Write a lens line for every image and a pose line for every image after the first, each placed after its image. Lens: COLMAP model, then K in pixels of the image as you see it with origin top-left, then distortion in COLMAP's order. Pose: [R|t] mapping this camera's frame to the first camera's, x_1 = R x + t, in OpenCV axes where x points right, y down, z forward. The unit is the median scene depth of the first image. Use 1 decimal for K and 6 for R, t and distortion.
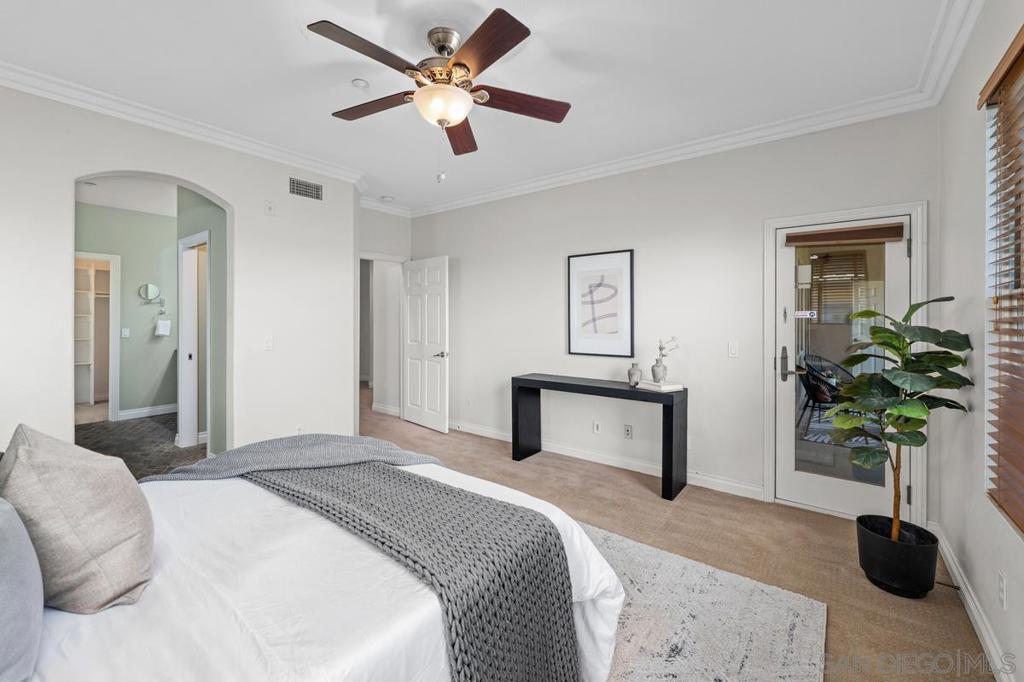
lens RADIAL K [[431.5, 0, 514.1], [0, 431.5, 315.7], [0, 0, 1]] dist [0.000455, -0.000314]
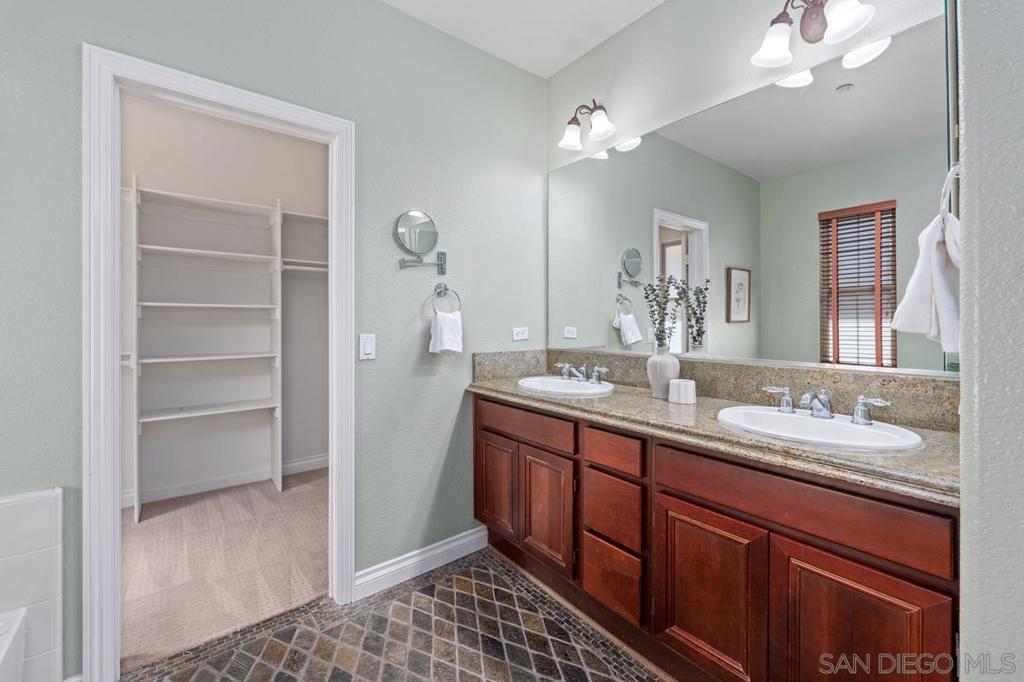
lens RADIAL K [[431.5, 0, 516.2], [0, 431.5, 320.1], [0, 0, 1]] dist [0.000455, -0.000314]
pose [[0.971290, -0.004251, -0.237861, -0.672534], [0.003924, 0.999991, -0.001847, 0.019184], [0.237867, 0.000861, 0.971297, 0.662698]]
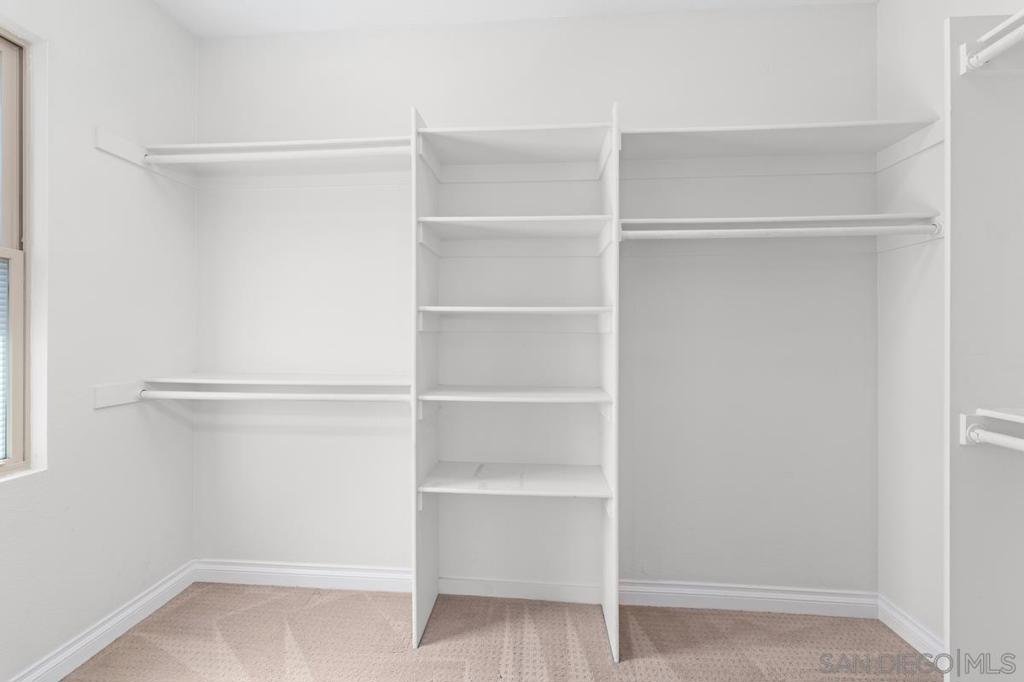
lens RADIAL K [[401.1, 0, 508.4], [0, 401.1, 334.6], [0, 0, 1]] dist [-0.000325, -0.000002]
pose [[0.560485, -0.000233, -0.828164, -0.909264], [-0.001480, 0.999998, -0.001284, 0.017586], [0.828163, 0.001946, 0.560484, 0.909812]]
